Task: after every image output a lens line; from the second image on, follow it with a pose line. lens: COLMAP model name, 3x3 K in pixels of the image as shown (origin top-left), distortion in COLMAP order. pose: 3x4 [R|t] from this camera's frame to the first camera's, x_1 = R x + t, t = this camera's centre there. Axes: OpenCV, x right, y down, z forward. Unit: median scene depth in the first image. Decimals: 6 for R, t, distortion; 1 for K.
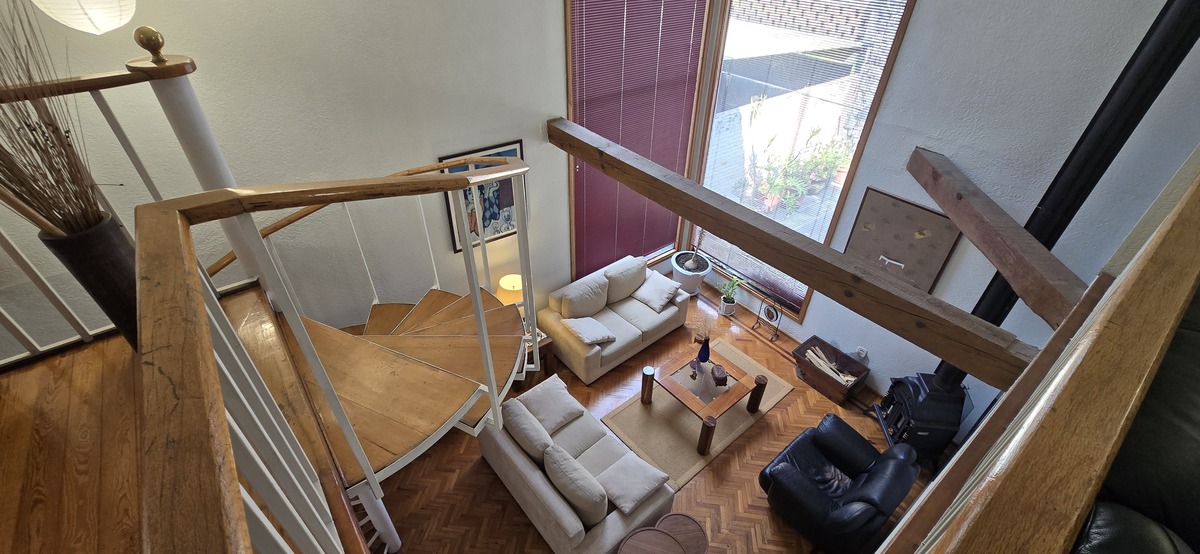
lens RADIAL K [[489.8, 0, 596.6], [0, 489.8, 277.0], [0, 0, 1]] dist [-0.003562, 0.003206]
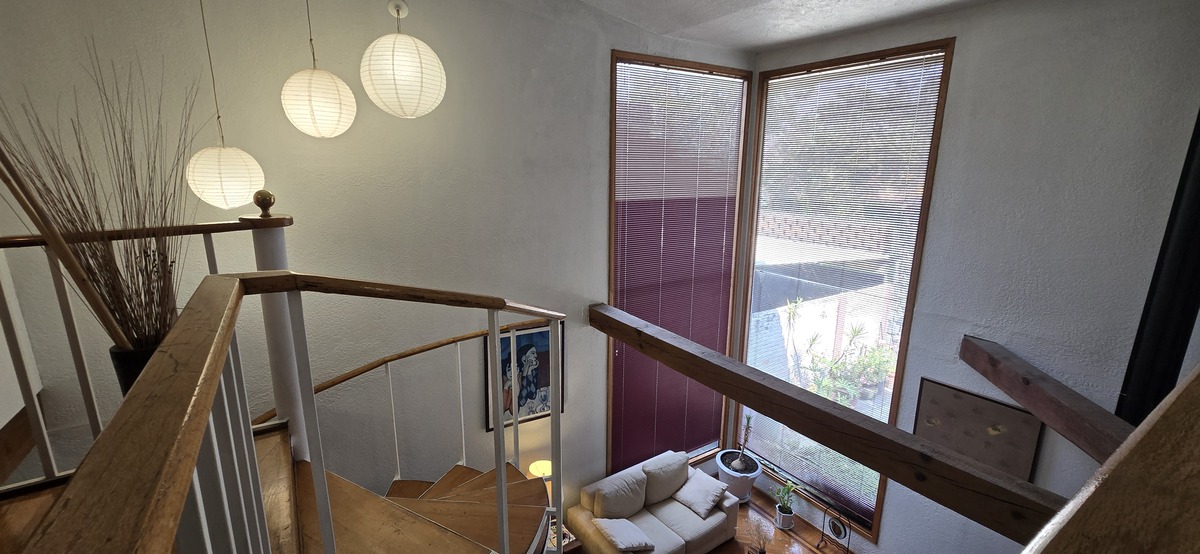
lens RADIAL K [[489.8, 0, 596.6], [0, 489.8, 277.0], [0, 0, 1]] dist [-0.003562, 0.003206]
pose [[0.995973, 0.013933, -0.088561, 0.007085], [-0.048909, 0.912342, -0.406497, 0.047004], [0.075134, 0.409192, 0.909350, 0.010459]]
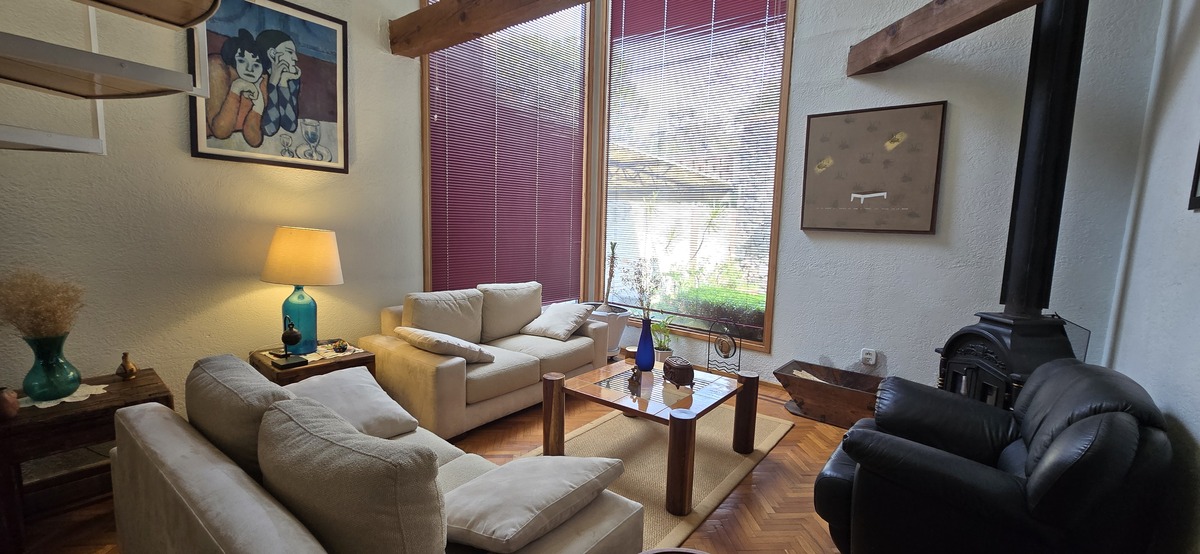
lens RADIAL K [[489.8, 0, 596.6], [0, 489.8, 277.0], [0, 0, 1]] dist [-0.003562, 0.003206]
pose [[0.976725, -0.007377, 0.214368, 0.034664], [0.113677, 0.865313, -0.488171, 0.341518], [-0.181894, 0.501178, 0.846011, 0.443968]]
